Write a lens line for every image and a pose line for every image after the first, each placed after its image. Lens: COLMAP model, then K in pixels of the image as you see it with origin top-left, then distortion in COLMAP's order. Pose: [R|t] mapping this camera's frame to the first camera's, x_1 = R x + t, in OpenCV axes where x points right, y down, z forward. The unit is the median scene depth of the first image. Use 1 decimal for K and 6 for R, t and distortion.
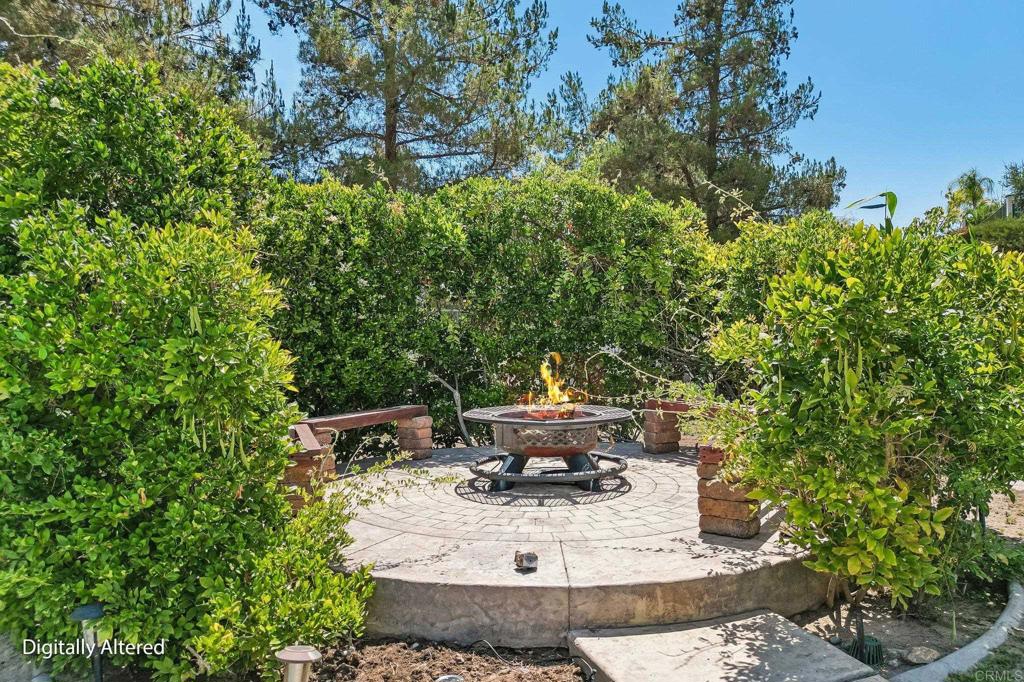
lens RADIAL K [[731.0, 0, 503.9], [0, 731.0, 344.7], [0, 0, 1]] dist [0.048340, -0.022868]
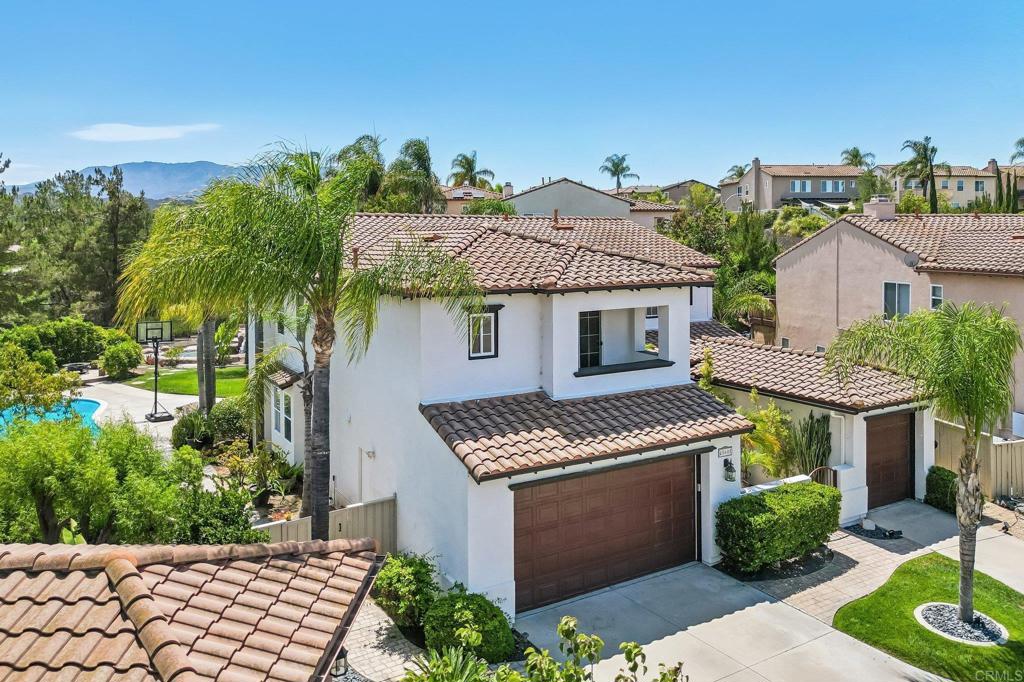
lens RADIAL K [[783.2, 0, 525.3], [0, 783.2, 261.0], [0, 0, 1]] dist [0.013144, 0.002127]
pose [[0.754898, 0.002926, 0.655835, -1.292382], [-0.004370, 0.999990, 0.000569, -0.725899], [-0.655827, -0.003295, 0.754904, -5.929099]]
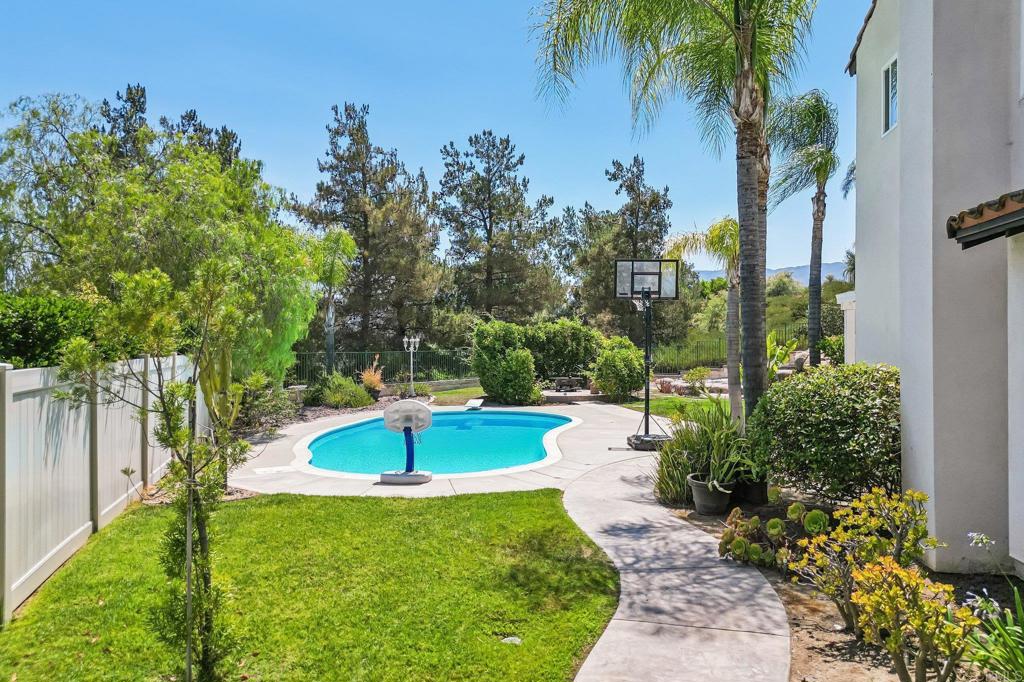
lens RADIAL K [[731.0, 0, 493.7], [0, 731.0, 353.9], [0, 0, 1]] dist [0.048340, -0.022868]
pose [[0.999870, 0.016147, -0.000433, -0.341177], [-0.016149, 0.999862, -0.003957, -0.036189], [0.000369, 0.003963, 0.999992, -3.154917]]
